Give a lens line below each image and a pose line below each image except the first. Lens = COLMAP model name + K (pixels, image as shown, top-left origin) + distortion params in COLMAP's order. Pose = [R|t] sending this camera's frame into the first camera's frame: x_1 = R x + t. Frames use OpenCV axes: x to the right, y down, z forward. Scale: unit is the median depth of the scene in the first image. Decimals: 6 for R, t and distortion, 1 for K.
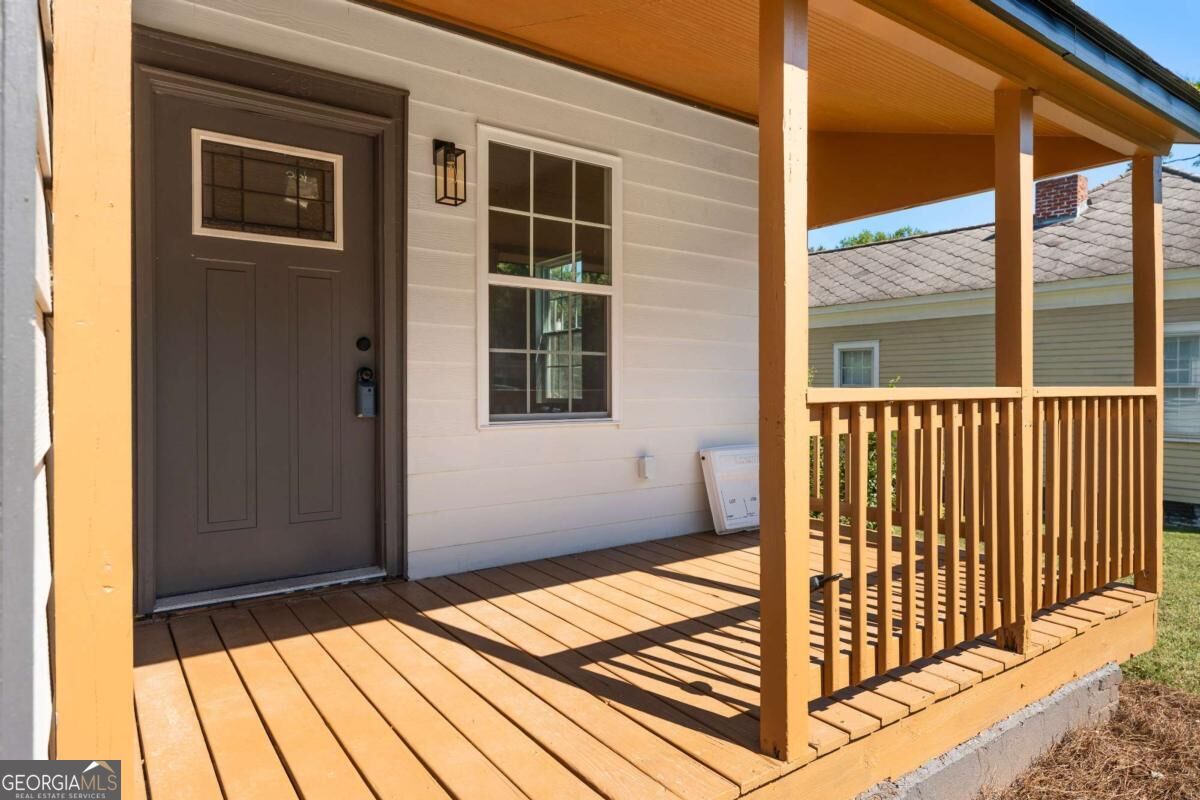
lens RADIAL K [[717.6, 0, 600.0], [0, 717.6, 400.0], [0, 0, 1]] dist [-0.000565, -0.000106]
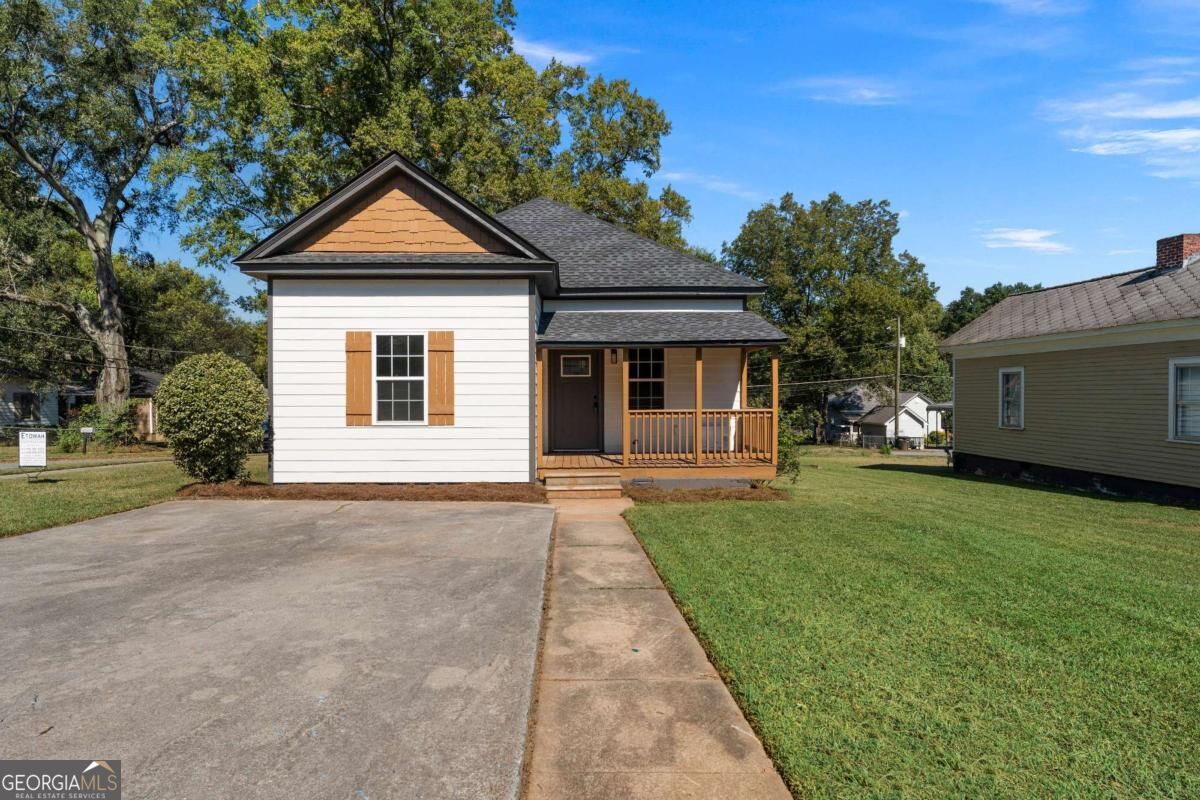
lens RADIAL K [[679.4, 0, 595.8], [0, 679.4, 413.0], [0, 0, 1]] dist [-0.003205, -0.001459]
pose [[0.822682, 0.013509, -0.568341, 1.639914], [-0.004539, 0.999842, 0.017195, -0.044747], [0.568483, -0.011566, 0.822614, -1.943035]]
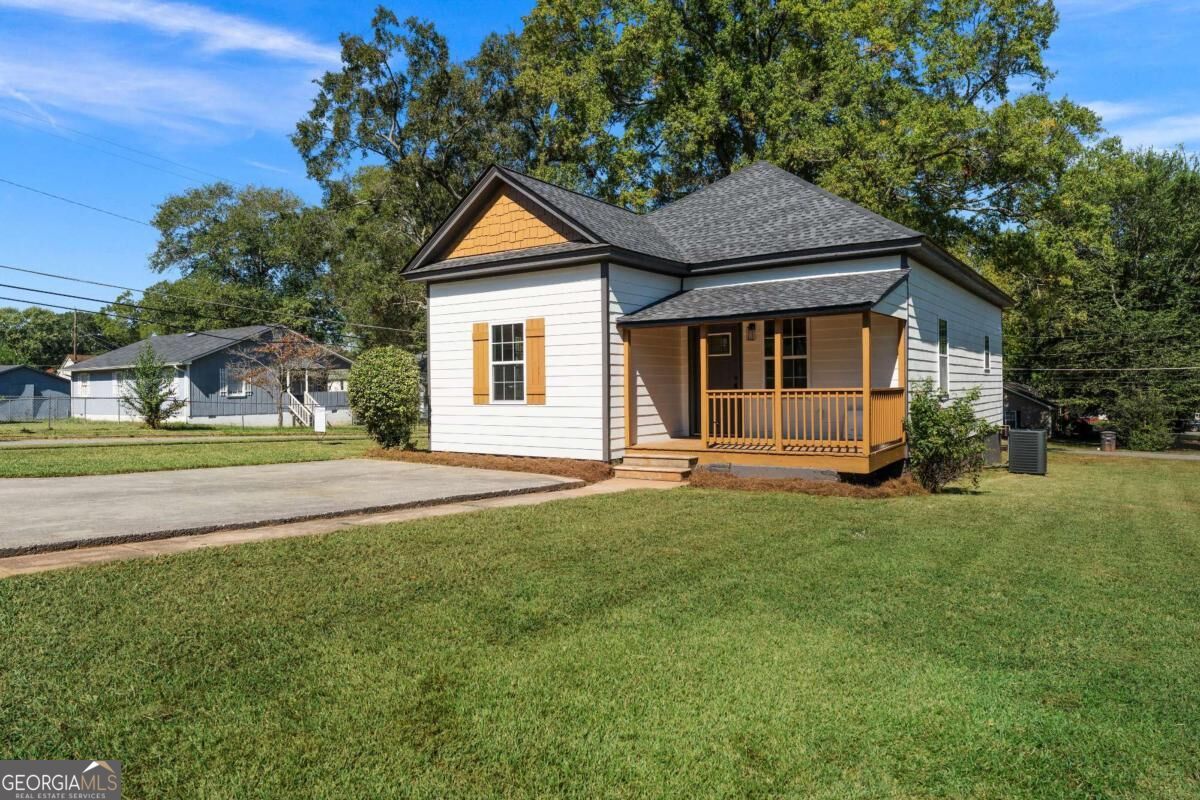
lens RADIAL K [[759.7, 0, 600.0], [0, 759.7, 400.0], [0, 0, 1]] dist [0.000066, -0.000200]
pose [[0.335410, 0.013962, -0.941969, 2.817097], [0.002004, 0.999877, 0.015534, -0.016347], [0.942070, -0.007098, 0.335341, -0.913101]]
